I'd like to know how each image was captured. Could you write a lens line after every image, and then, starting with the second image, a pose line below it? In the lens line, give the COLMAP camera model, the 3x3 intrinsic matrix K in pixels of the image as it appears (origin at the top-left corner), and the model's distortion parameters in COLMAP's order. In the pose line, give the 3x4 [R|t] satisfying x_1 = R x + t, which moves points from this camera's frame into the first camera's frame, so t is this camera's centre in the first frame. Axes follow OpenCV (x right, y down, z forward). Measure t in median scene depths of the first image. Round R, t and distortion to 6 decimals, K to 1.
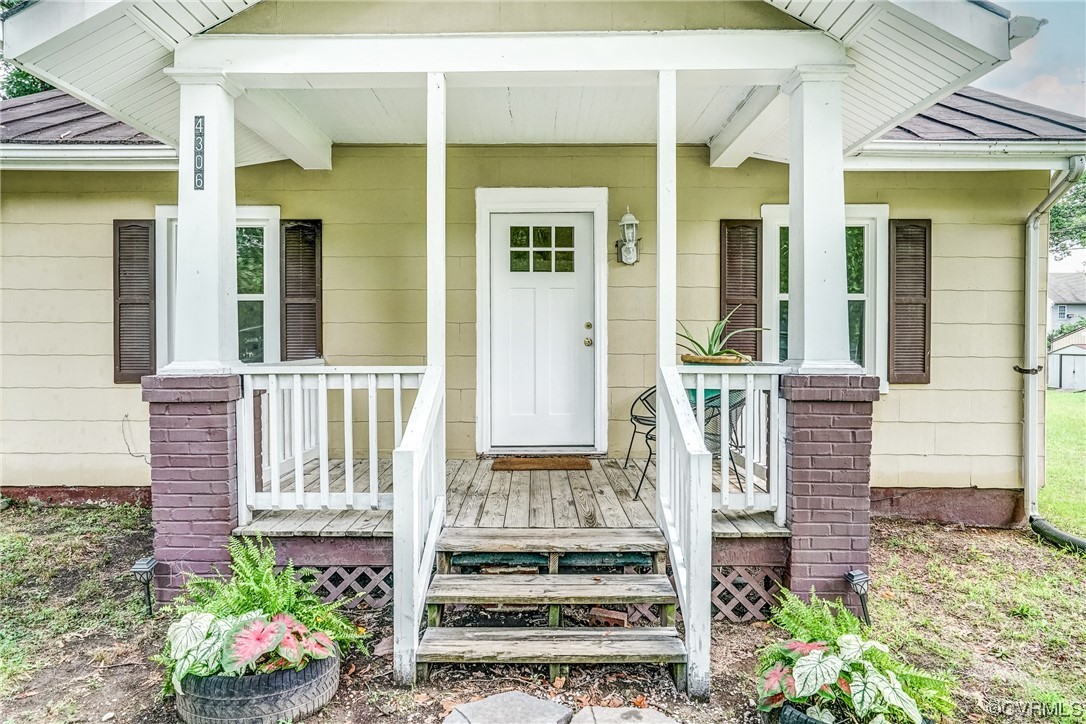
lens RADIAL K [[688.1, 0, 538.2], [0, 688.1, 333.3], [0, 0, 1]] dist [-0.007094, -0.000601]
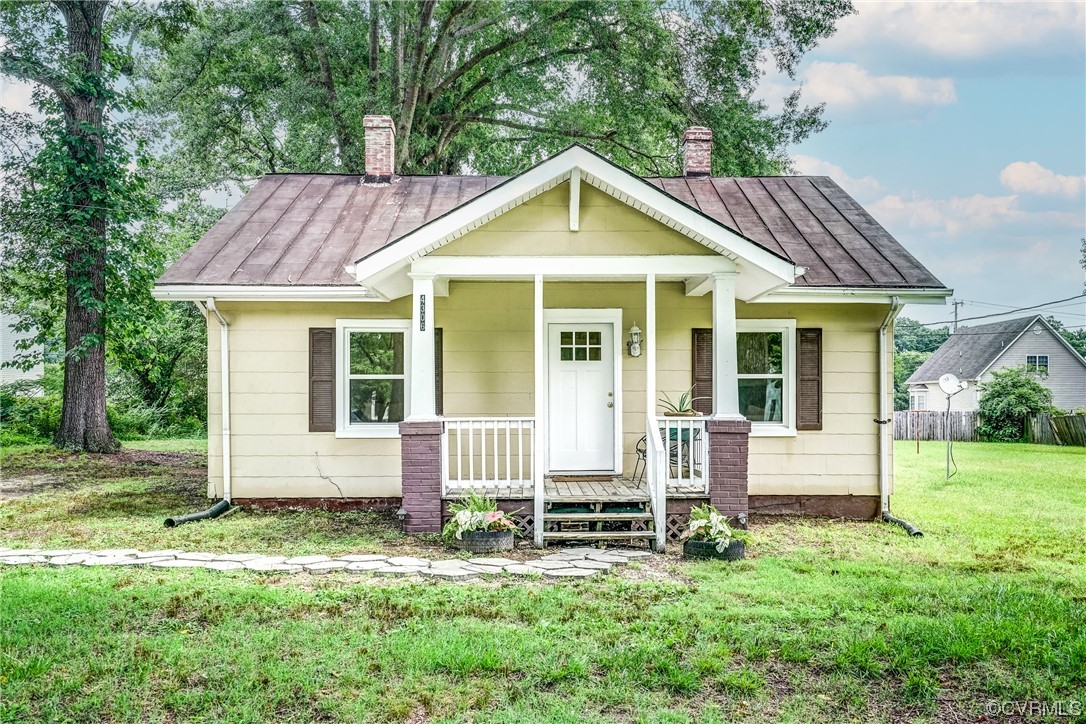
lens RADIAL K [[942.4, 0, 543.0], [0, 942.4, 365.5], [0, 0, 1]] dist [0.008957, 0.001391]
pose [[0.999832, -0.001528, 0.018269, -0.125850], [0.002015, 0.999641, -0.026718, -0.020599], [-0.018221, 0.026750, 0.999476, -1.213219]]
